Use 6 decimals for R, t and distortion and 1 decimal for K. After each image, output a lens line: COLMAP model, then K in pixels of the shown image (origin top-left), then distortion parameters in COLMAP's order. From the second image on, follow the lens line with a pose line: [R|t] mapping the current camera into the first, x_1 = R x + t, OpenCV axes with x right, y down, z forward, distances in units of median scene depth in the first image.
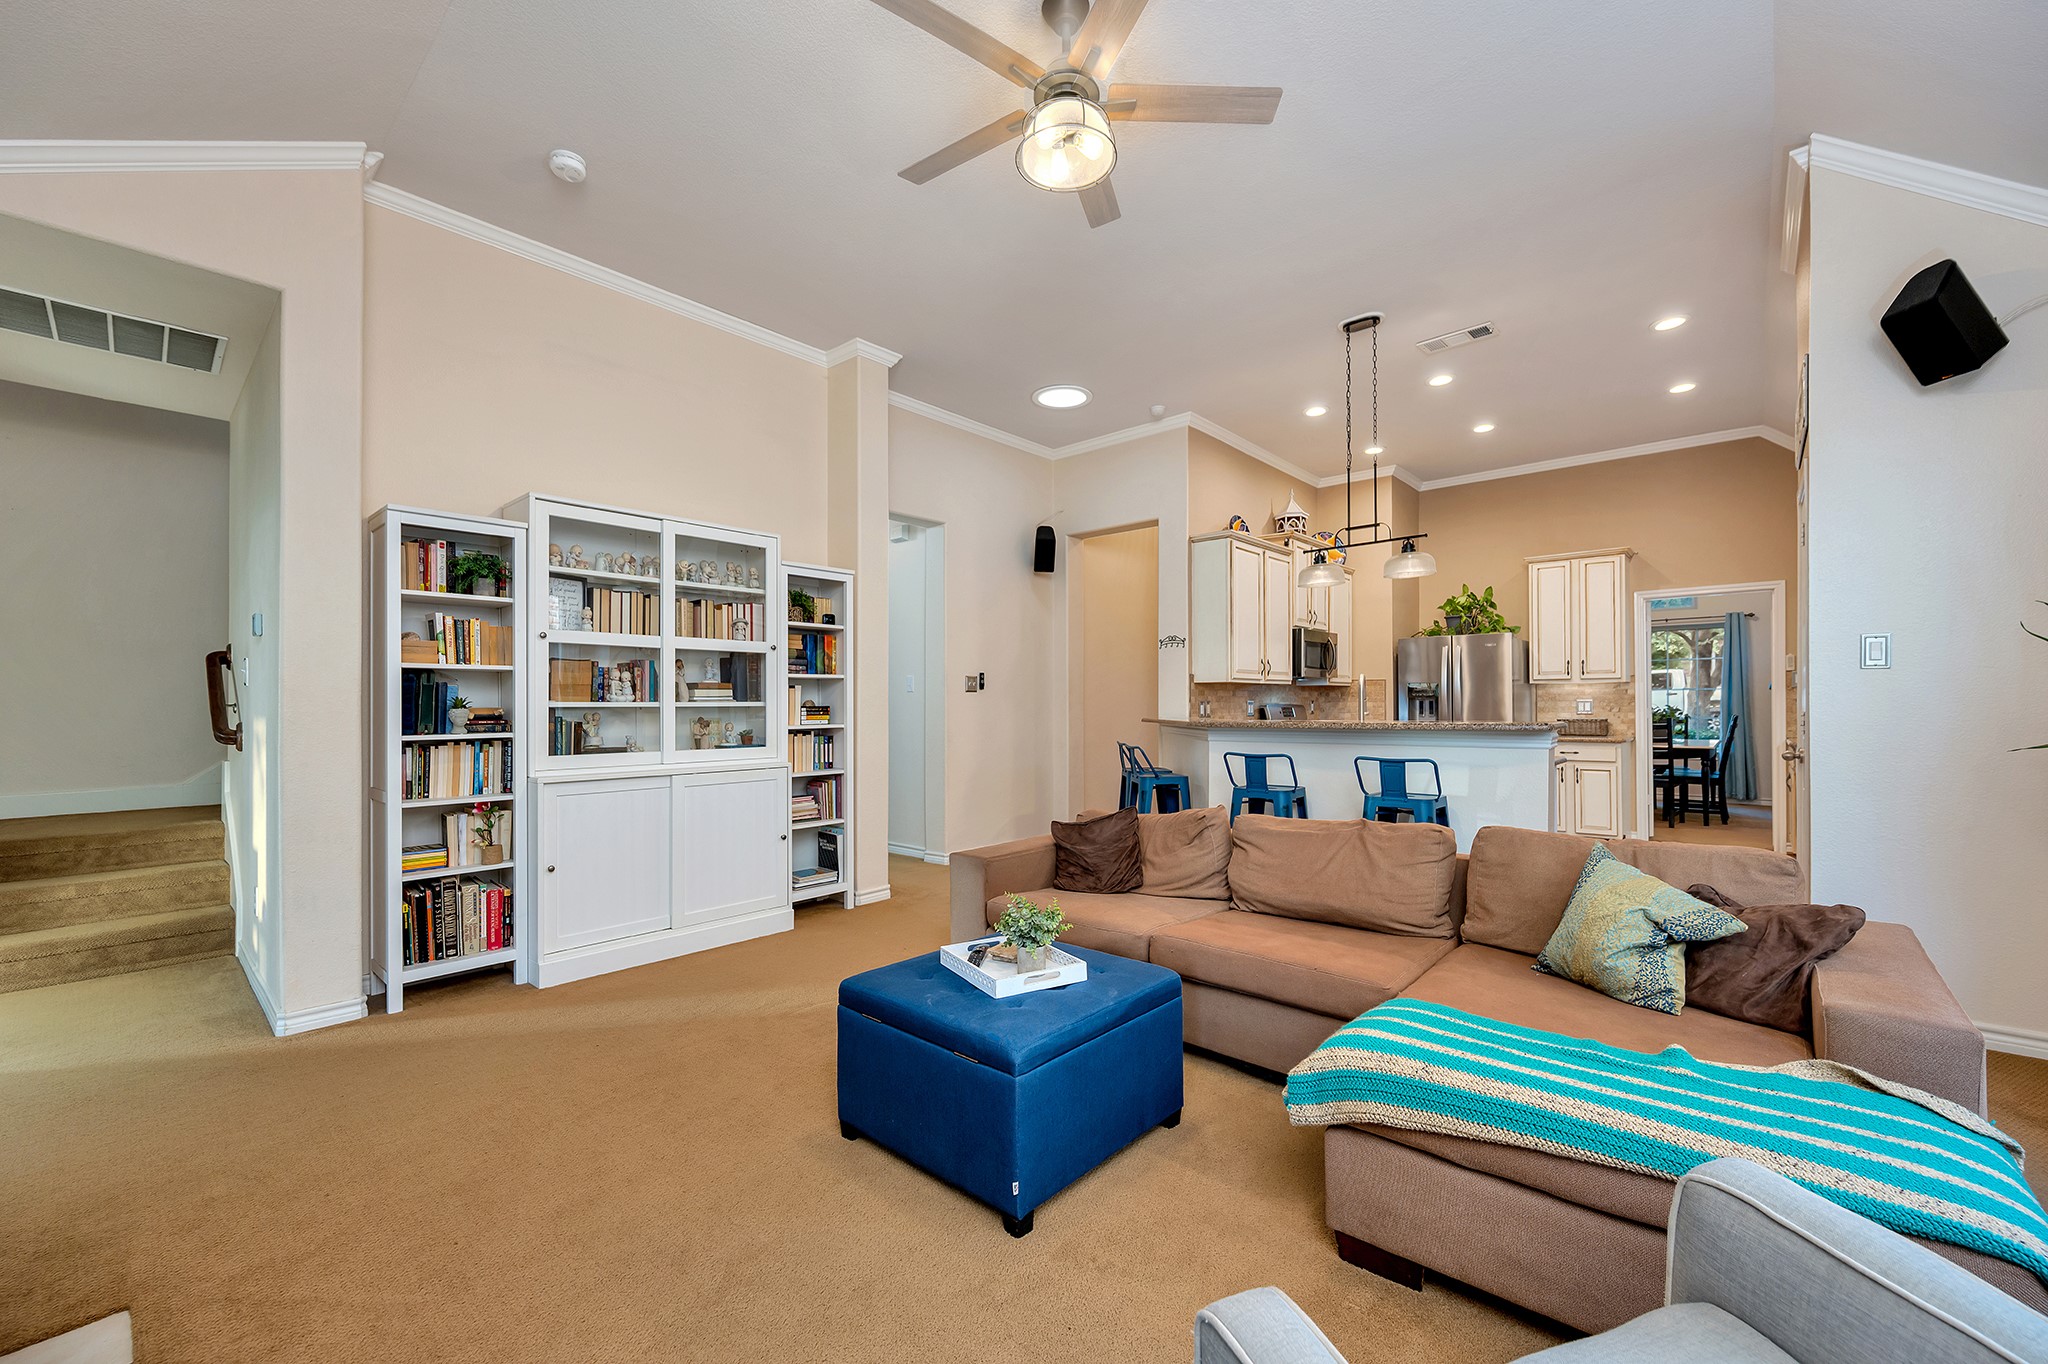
lens RADIAL K [[817.8, 0, 1039.9], [0, 817.8, 710.1], [0, 0, 1]] dist [0.001406, 0.000362]
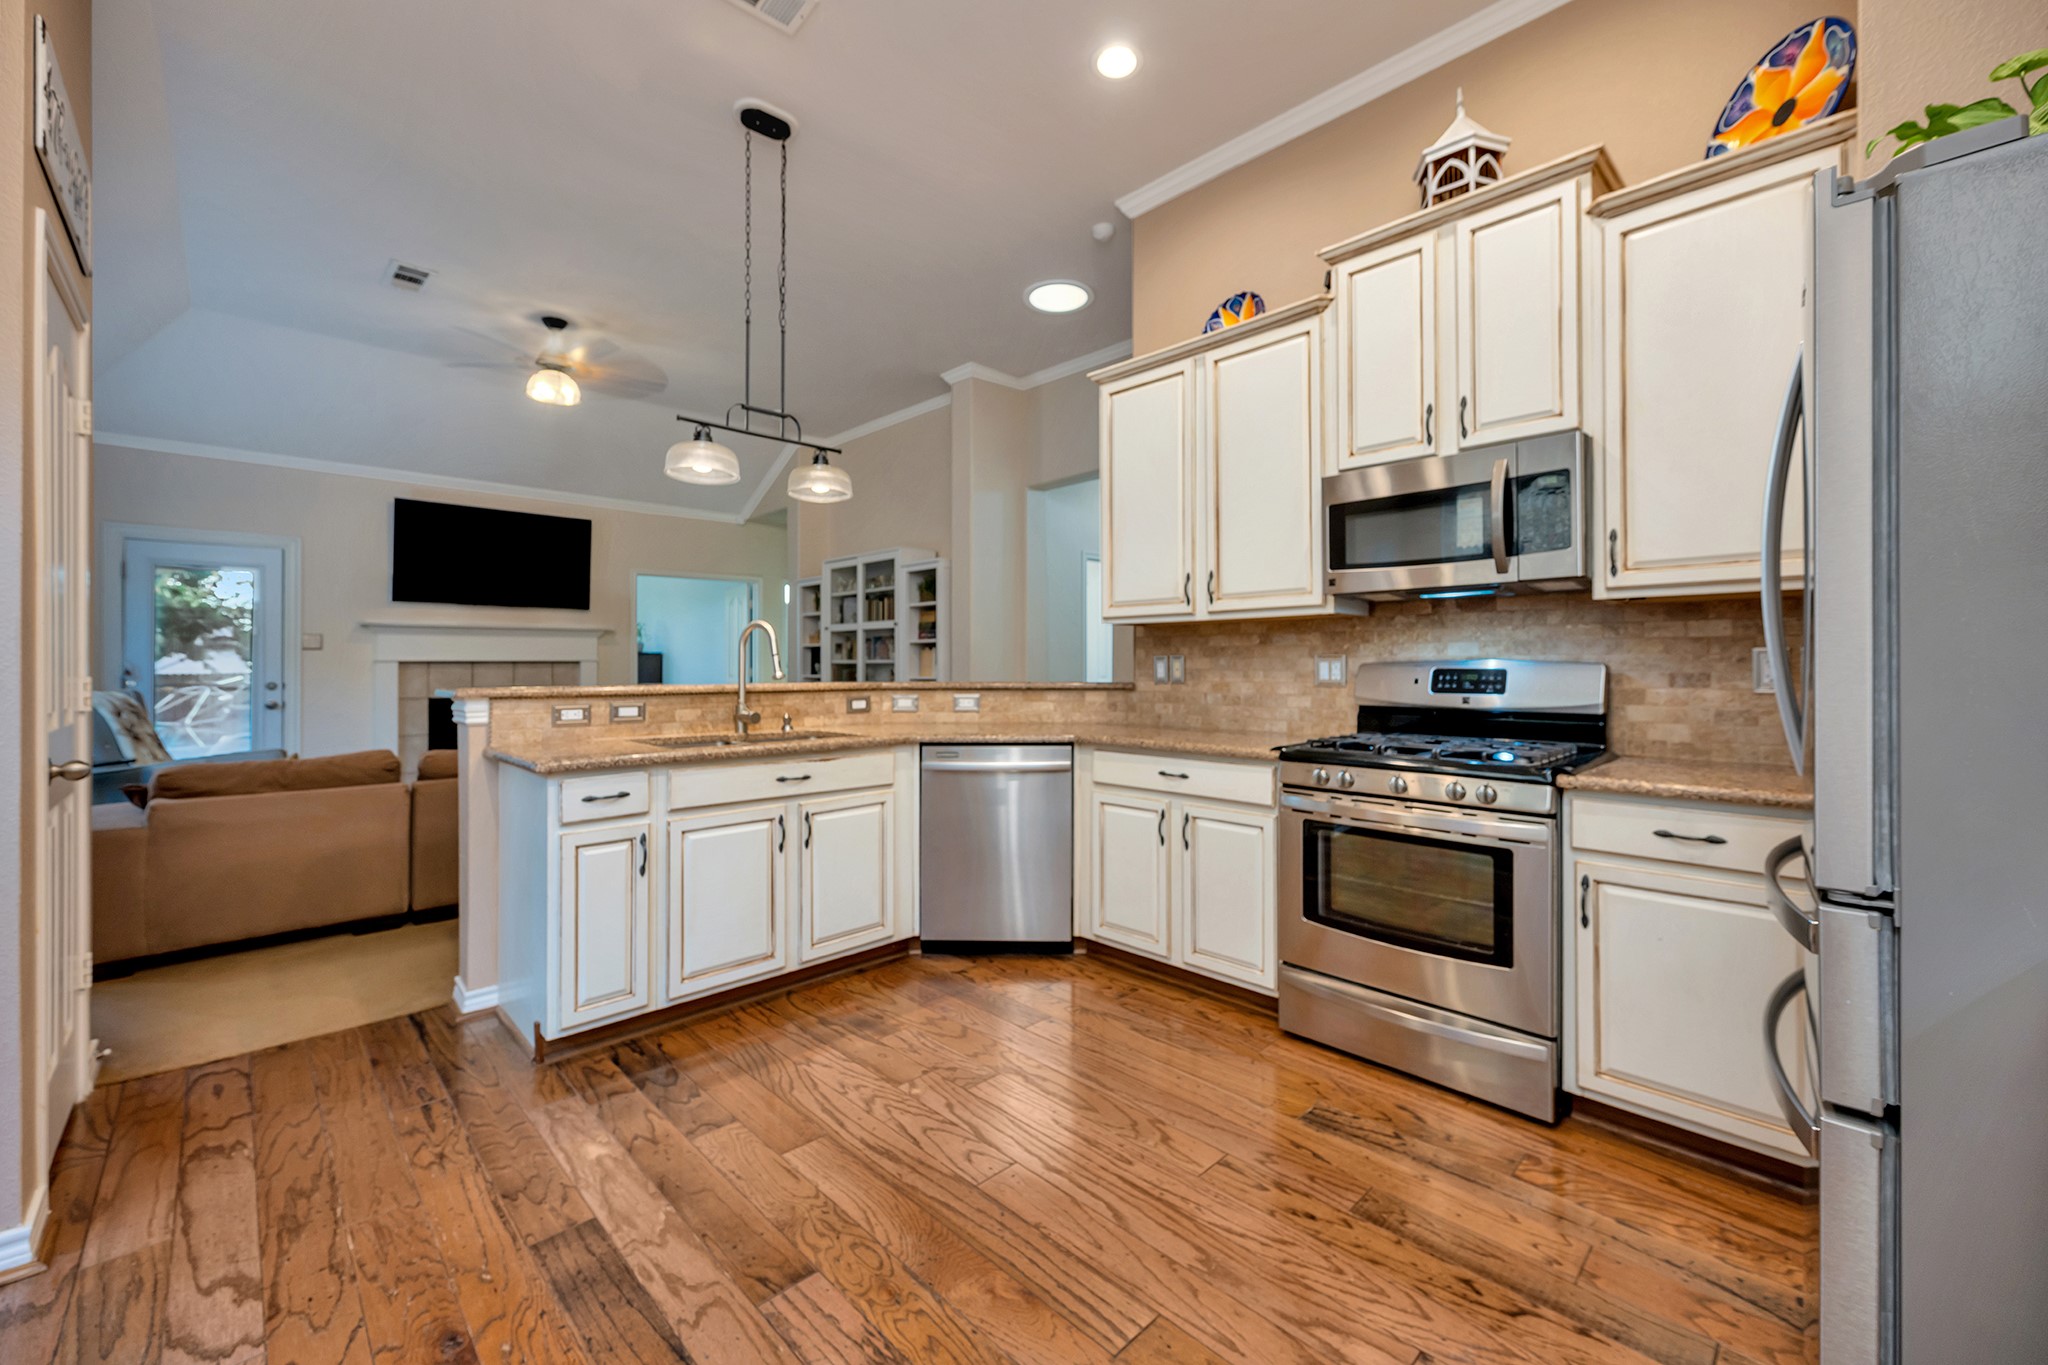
lens RADIAL K [[817.8, 0, 1037.7], [0, 817.8, 661.2], [0, 0, 1]] dist [0.001406, 0.000362]
pose [[-0.071924, 0.002342, -0.997407, 1.247393], [-0.001586, 0.999996, 0.002463, -0.013028], [0.997409, 0.001759, -0.071920, 1.486589]]
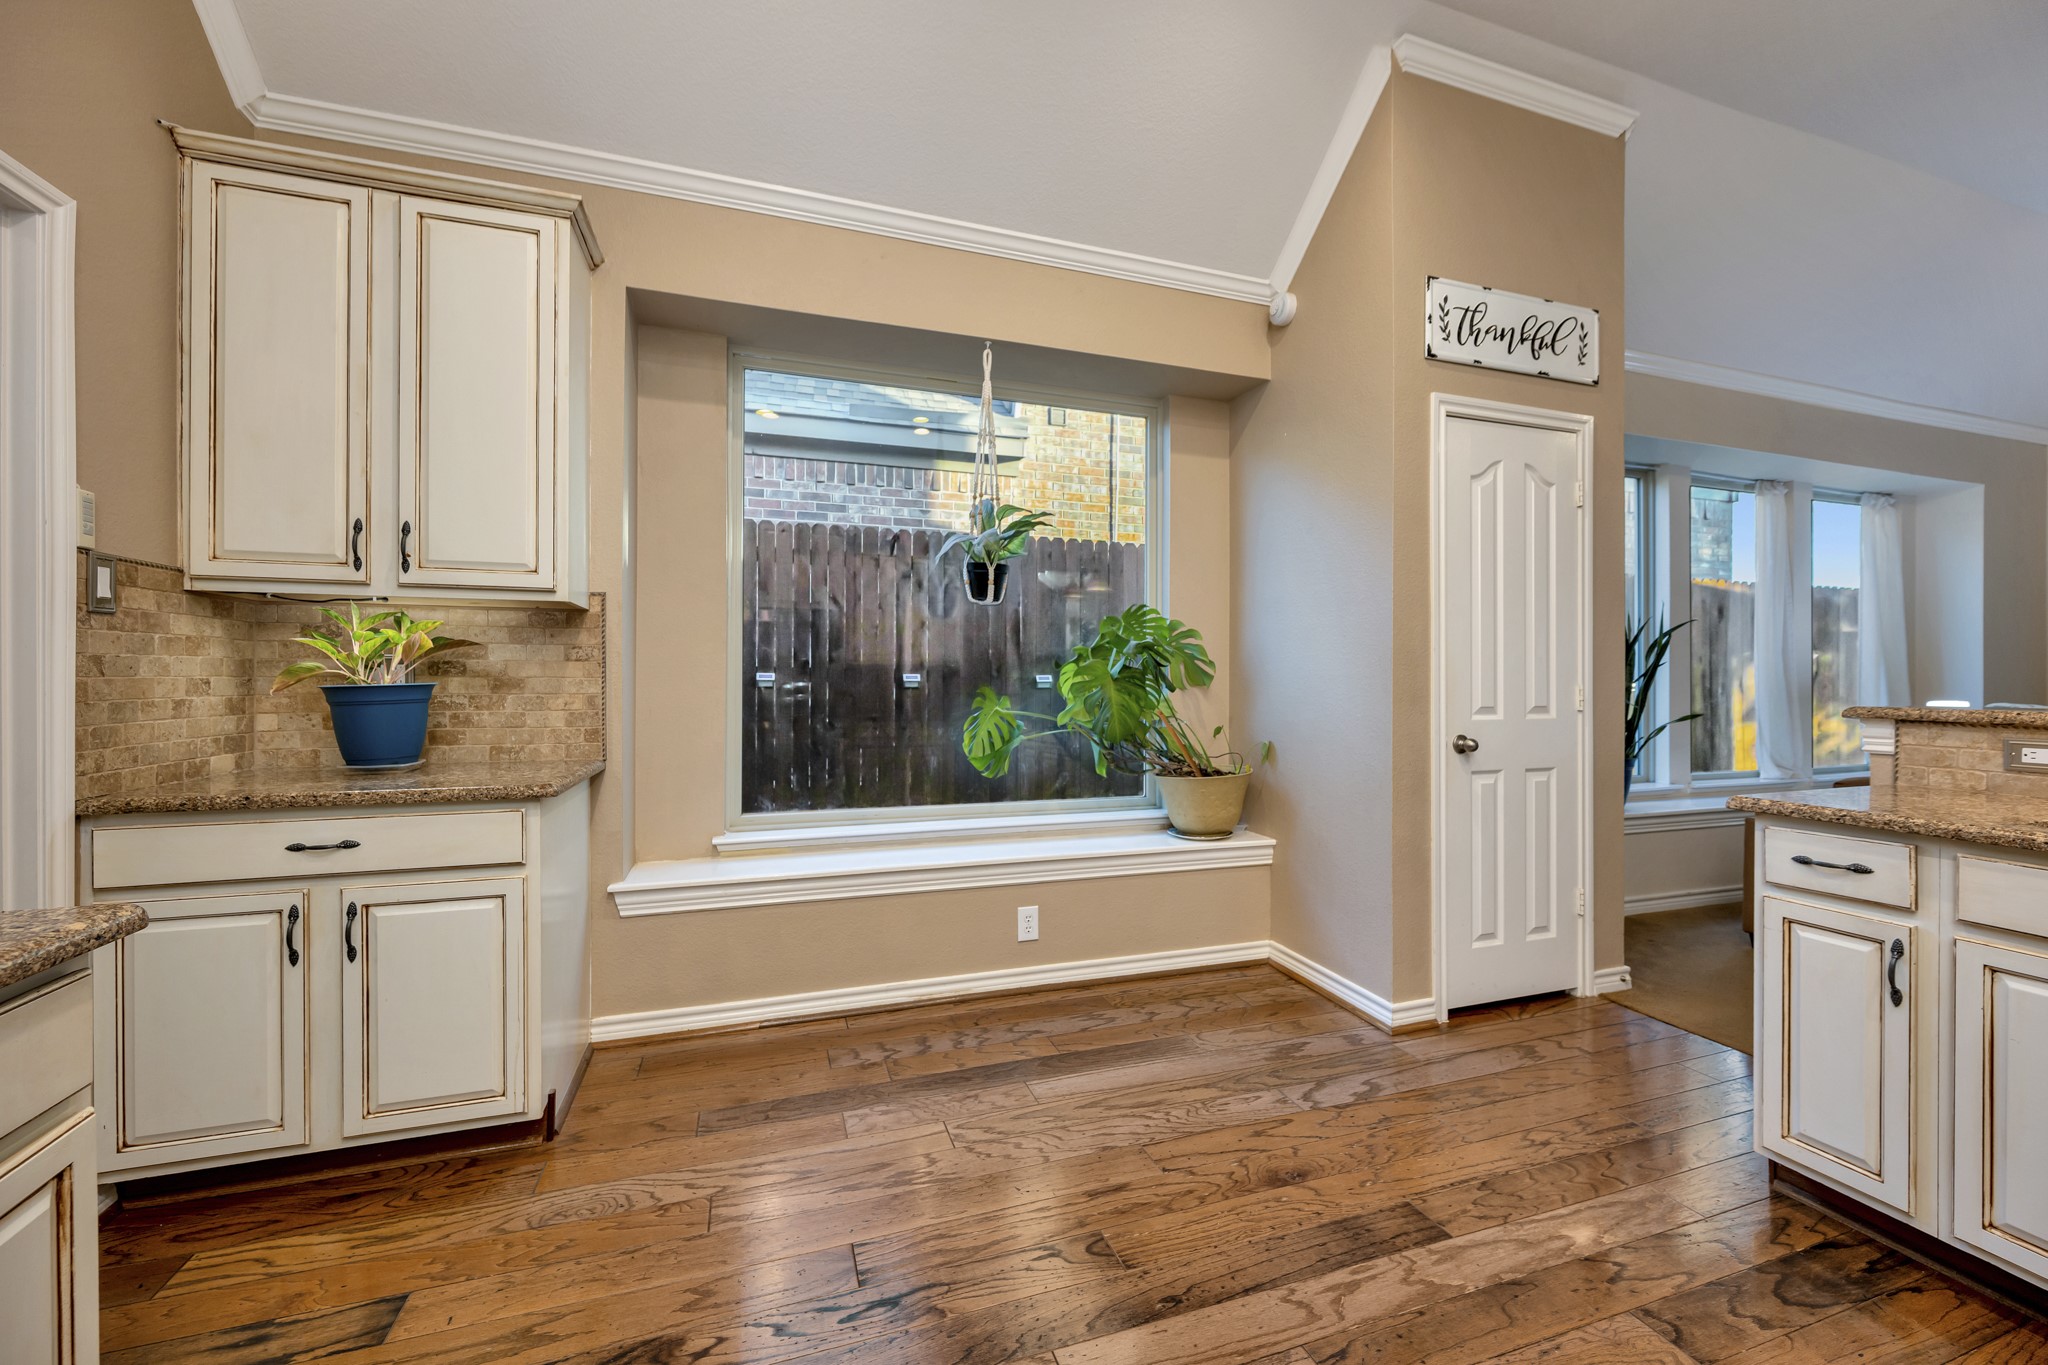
lens RADIAL K [[817.8, 0, 1045.3], [0, 817.8, 681.9], [0, 0, 1]] dist [0.001406, 0.000362]
pose [[-0.871092, 0.000365, 0.491120, 0.803057], [0.002100, 0.999993, 0.002983, -0.007044], [-0.491115, 0.003630, -0.871087, 1.697528]]
